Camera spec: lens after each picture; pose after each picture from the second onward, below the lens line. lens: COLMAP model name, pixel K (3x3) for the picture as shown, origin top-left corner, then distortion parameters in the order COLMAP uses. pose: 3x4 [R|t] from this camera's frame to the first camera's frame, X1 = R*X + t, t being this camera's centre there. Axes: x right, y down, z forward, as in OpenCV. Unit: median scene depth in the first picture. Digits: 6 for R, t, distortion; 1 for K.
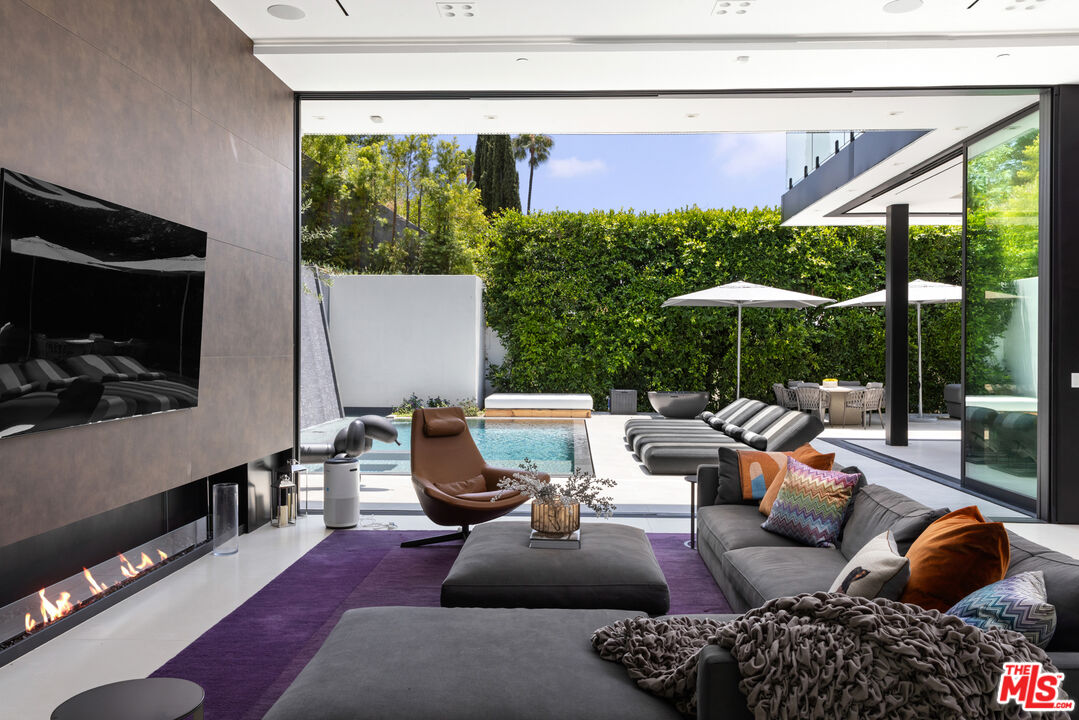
lens RADIAL K [[733.4, 0, 539.5], [0, 733.4, 357.8], [0, 0, 1]] dist [-0.006076, 0.018146]
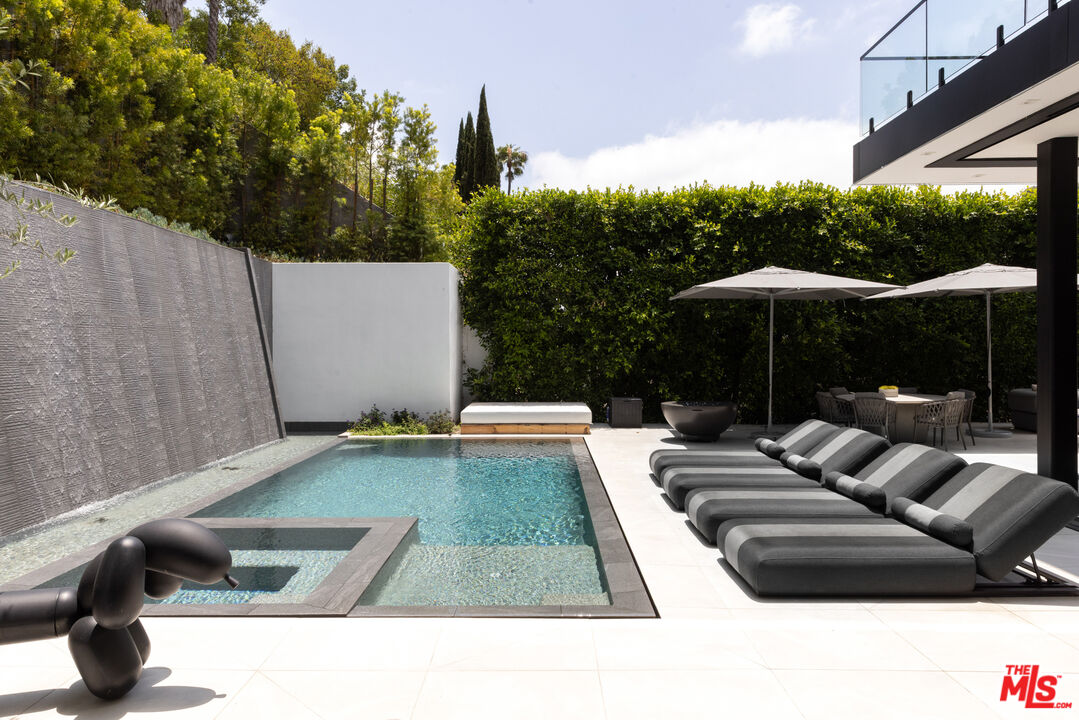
lens RADIAL K [[733.4, 0, 540.7], [0, 733.4, 354.8], [0, 0, 1]] dist [-0.006076, 0.018146]
pose [[0.999617, -0.006751, 0.026826, -0.005579], [0.006822, 0.999973, -0.002546, -0.004474], [-0.026808, 0.002728, 0.999637, 0.151093]]
